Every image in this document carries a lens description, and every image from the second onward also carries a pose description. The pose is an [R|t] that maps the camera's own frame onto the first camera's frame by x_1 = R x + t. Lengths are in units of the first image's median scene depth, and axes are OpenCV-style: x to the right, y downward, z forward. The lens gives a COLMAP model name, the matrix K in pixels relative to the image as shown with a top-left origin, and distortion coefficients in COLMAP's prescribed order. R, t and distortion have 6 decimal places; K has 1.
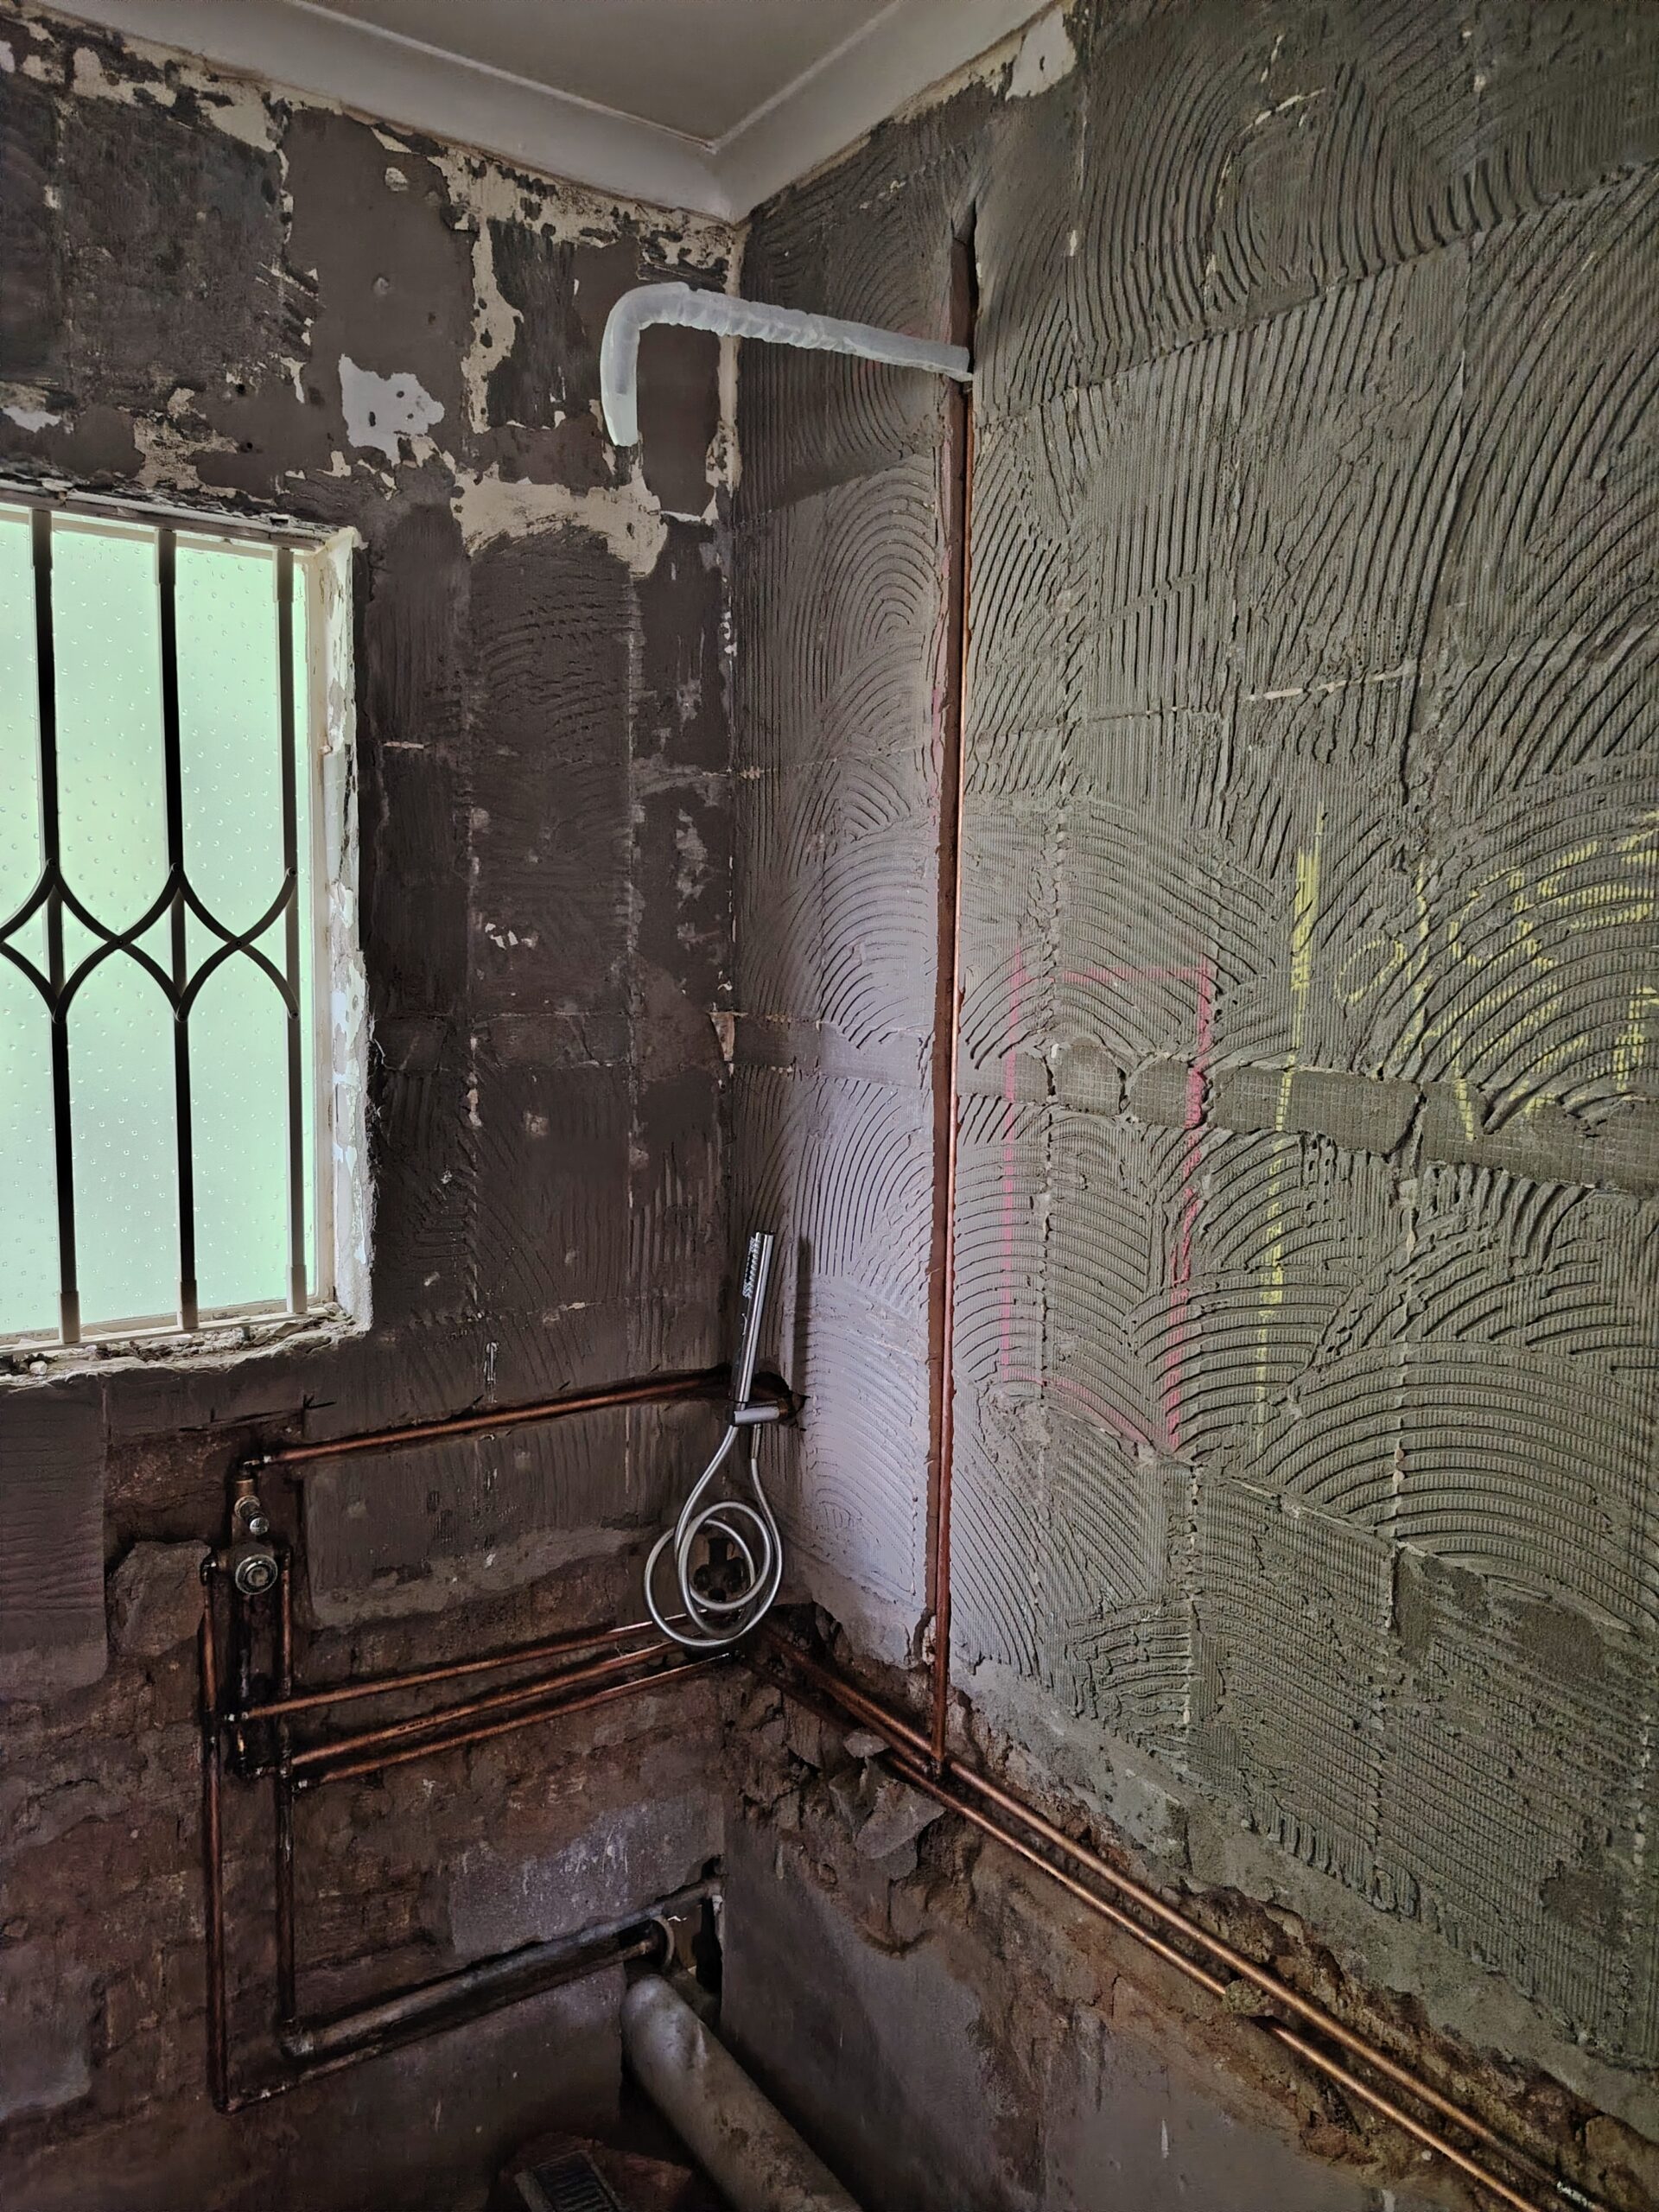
lens RADIAL K [[1558.5, 0, 829.5], [0, 1558.5, 1106.0], [0, 0, 1]] dist [0.121479, -0.157203]
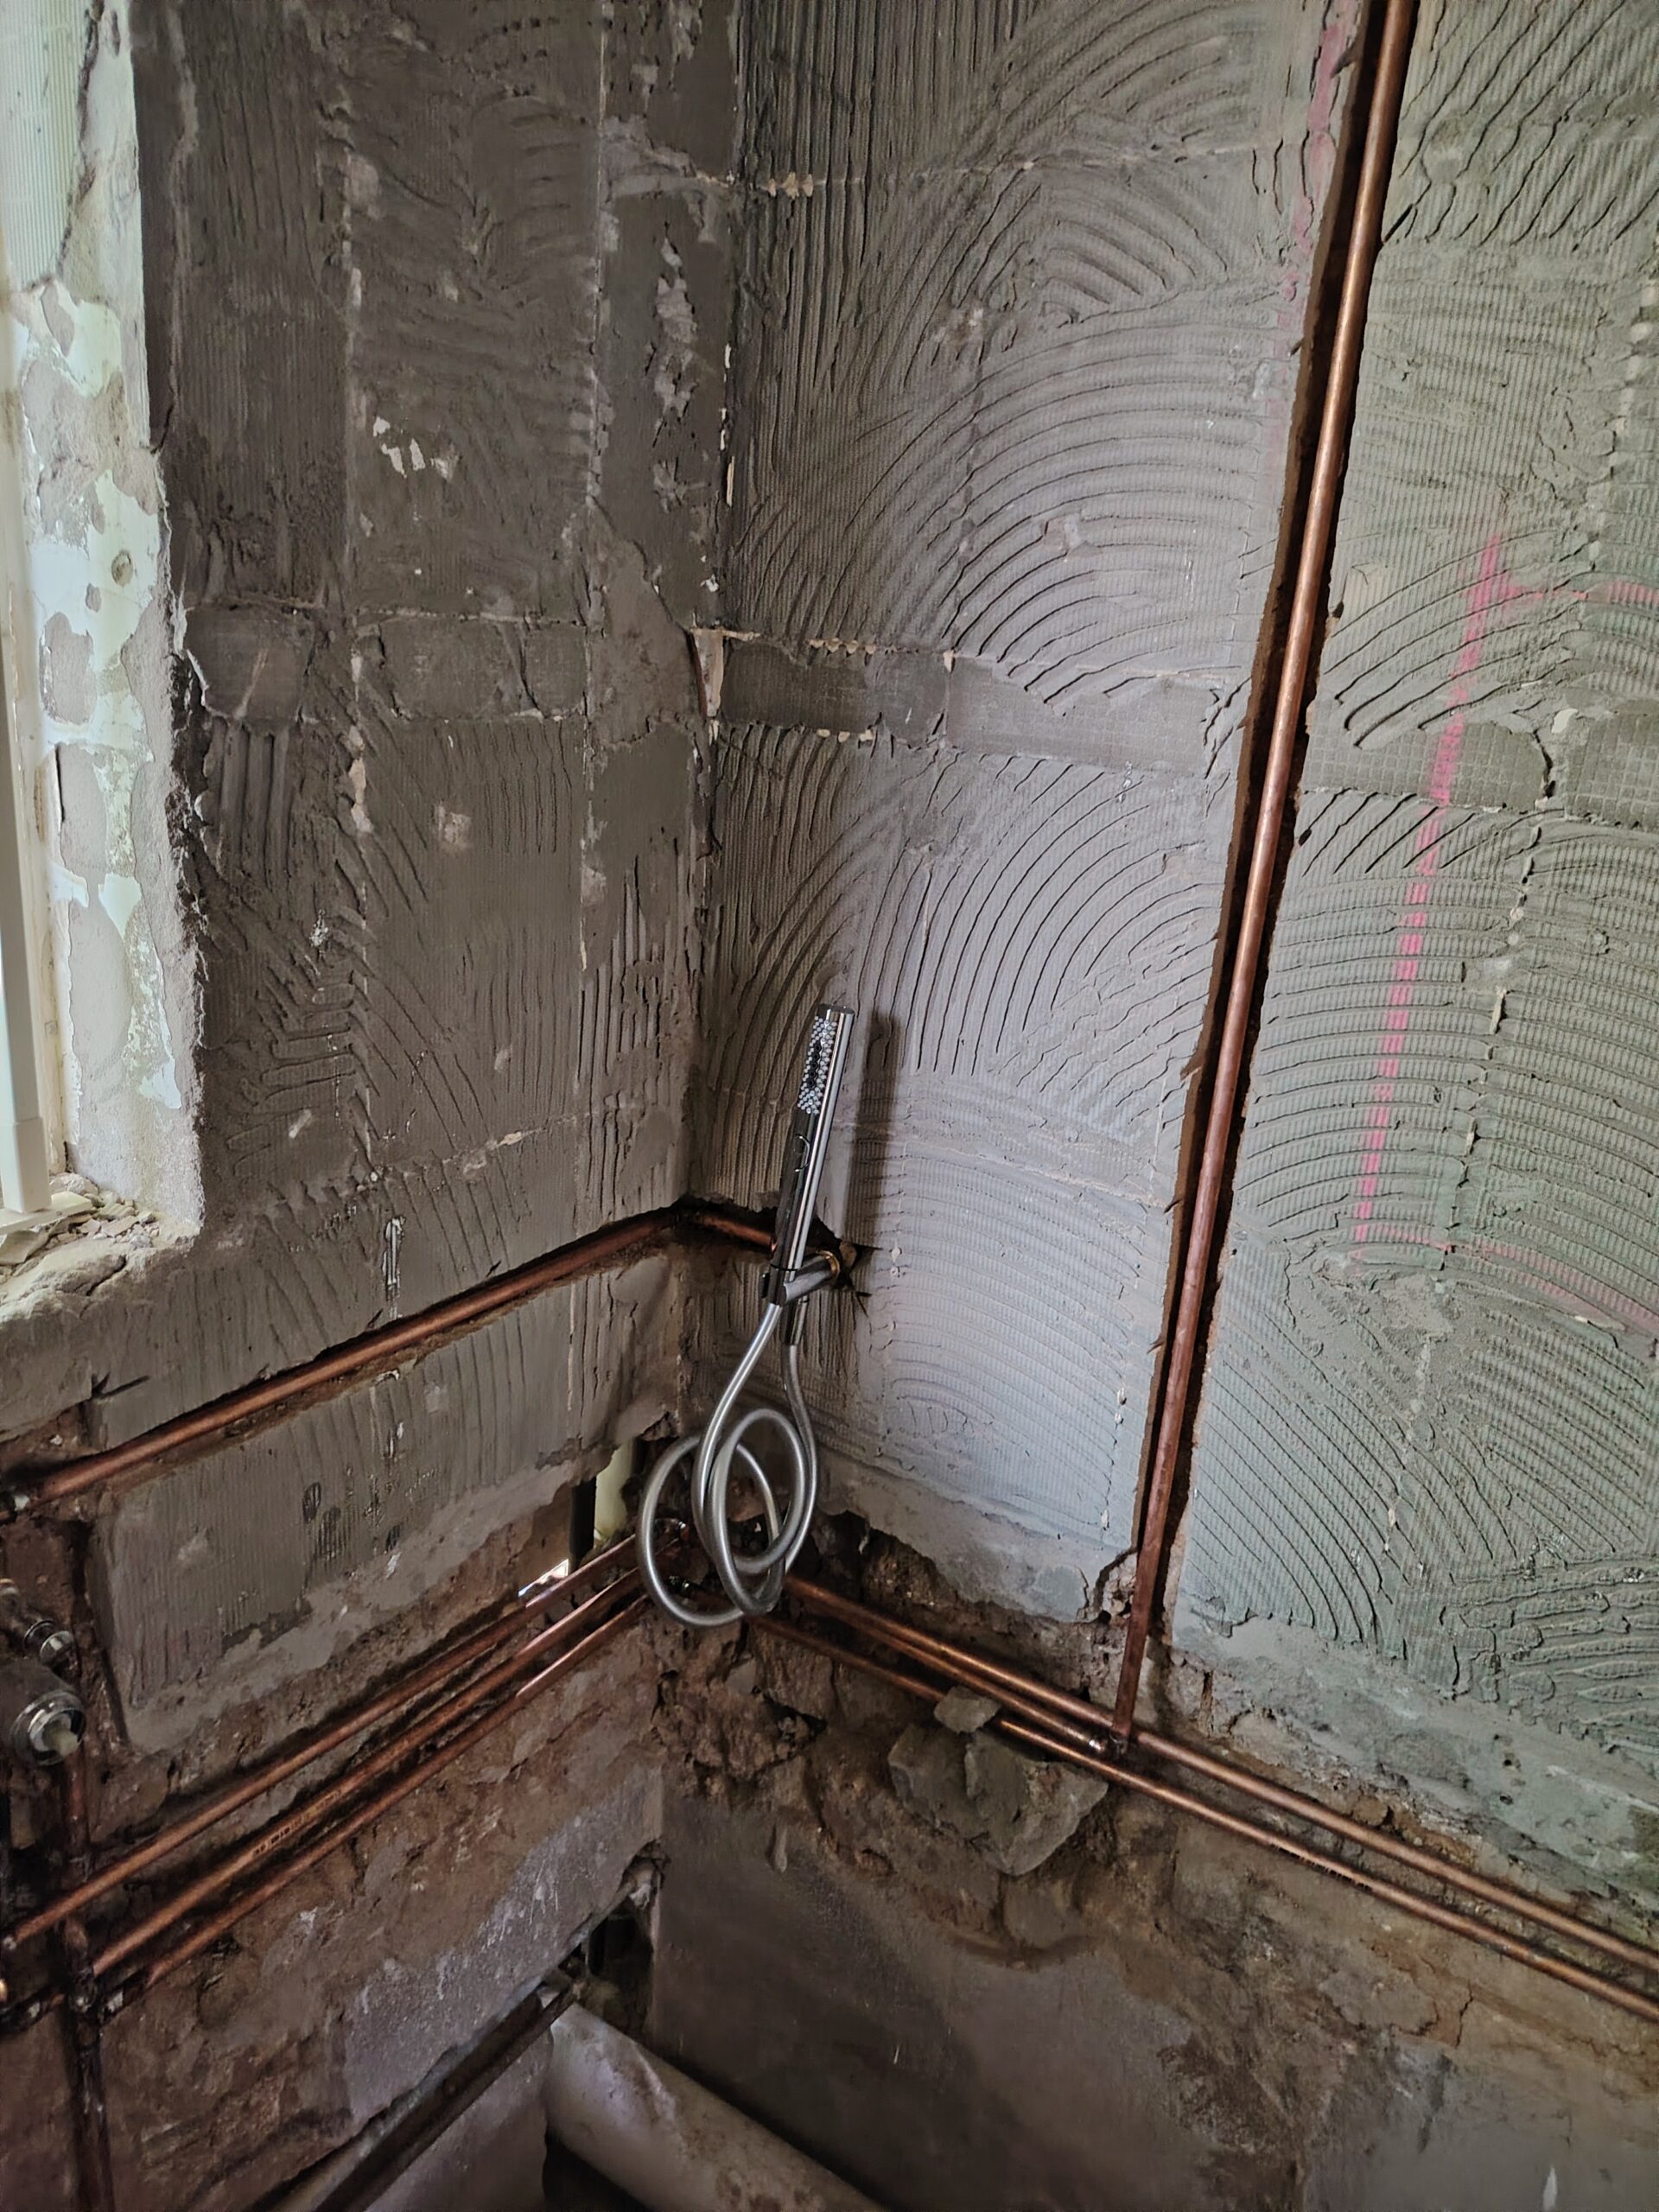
lens RADIAL K [[1558.7, 0, 835.3], [0, 1558.7, 1093.6], [0, 0, 1]] dist [0.041682, -0.032952]
pose [[0.915459, -0.067383, 0.396730, -0.296202], [-0.017459, 0.978302, 0.206446, -0.012612], [-0.402033, -0.195919, 0.894419, 0.453917]]
